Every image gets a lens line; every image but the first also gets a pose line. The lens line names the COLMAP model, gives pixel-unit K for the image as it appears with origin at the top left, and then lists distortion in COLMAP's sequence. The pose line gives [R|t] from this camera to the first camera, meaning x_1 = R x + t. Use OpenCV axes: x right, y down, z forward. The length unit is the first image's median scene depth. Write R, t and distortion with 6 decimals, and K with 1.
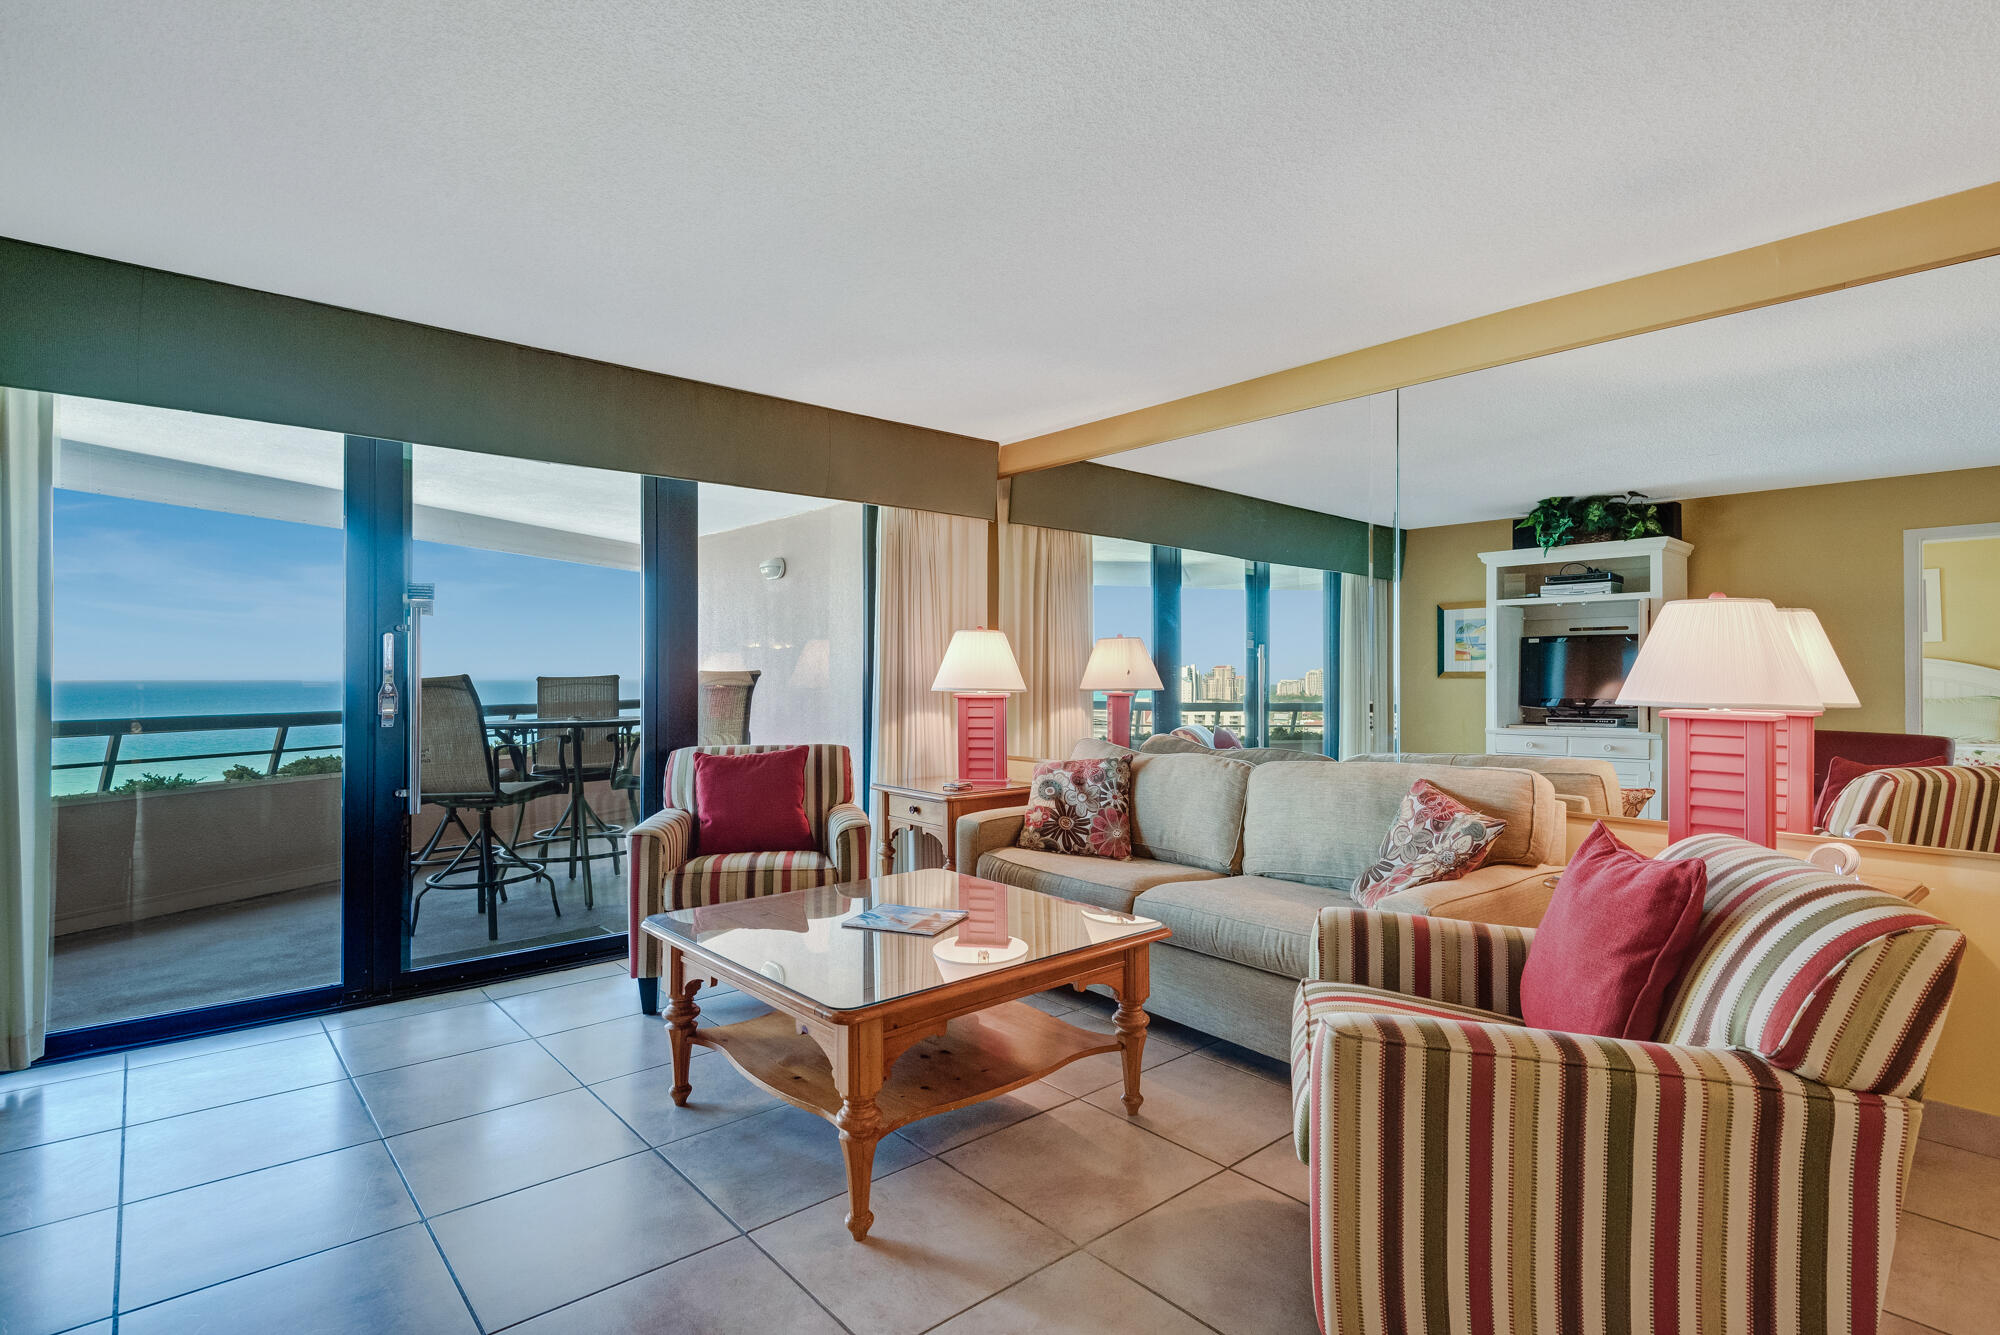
lens RADIAL K [[992.7, 0, 1000.0], [0, 992.7, 667.5], [0, 0, 1]] dist [0.003538, 0.000029]
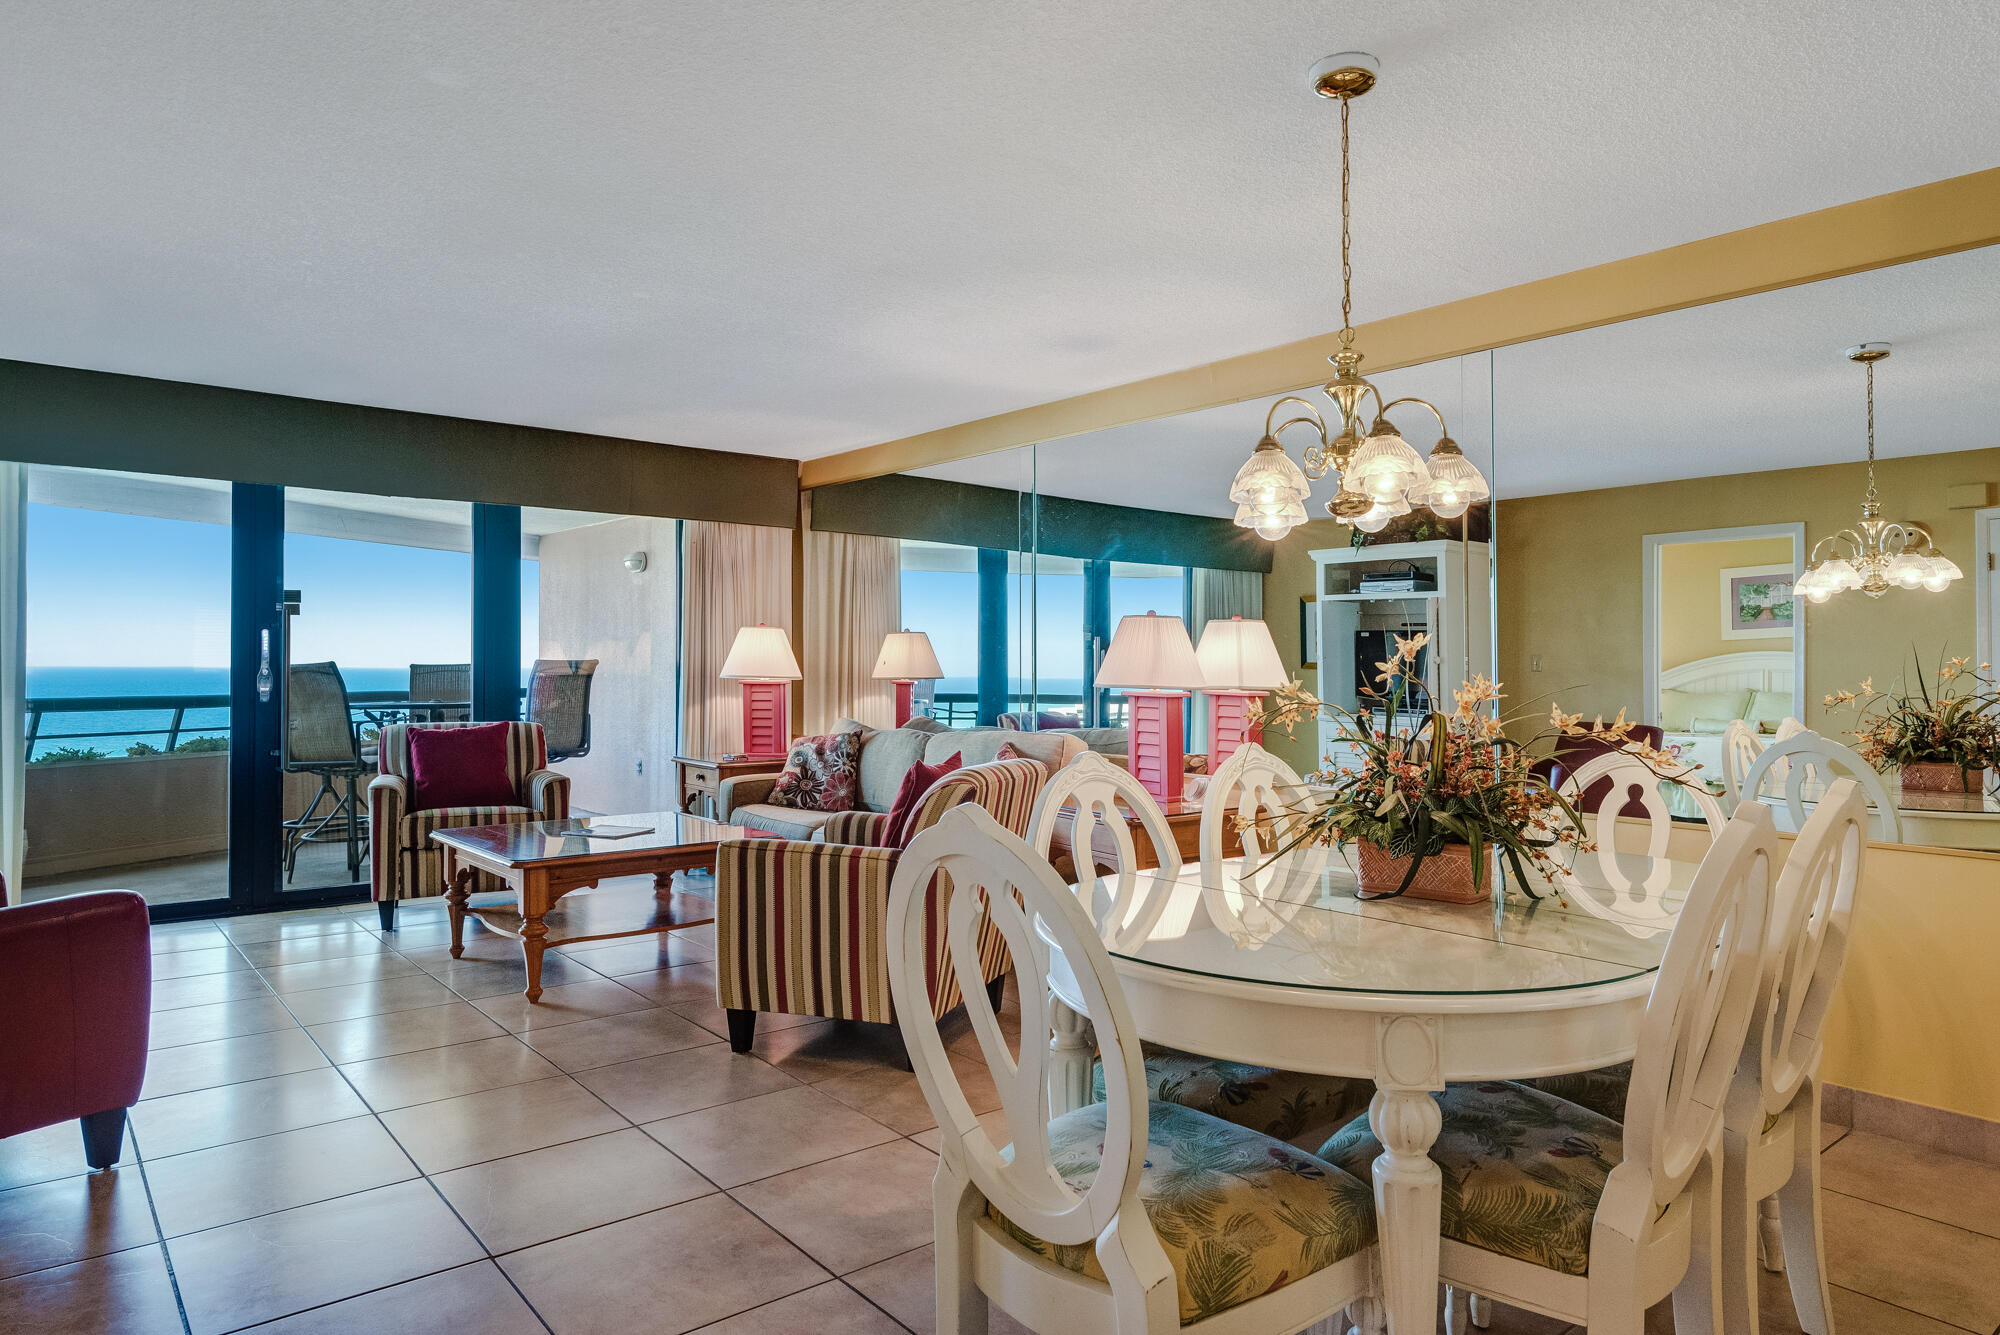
lens RADIAL K [[1241.4, 0, 1000.0], [0, 1241.4, 667.5], [0, 0, 1]] dist [0.002857, 0.013663]
pose [[0.999347, 0.005411, -0.035738, 0.298745], [-0.005148, 0.999959, 0.007447, -0.001445], [0.035777, -0.007258, 0.999333, -0.438224]]
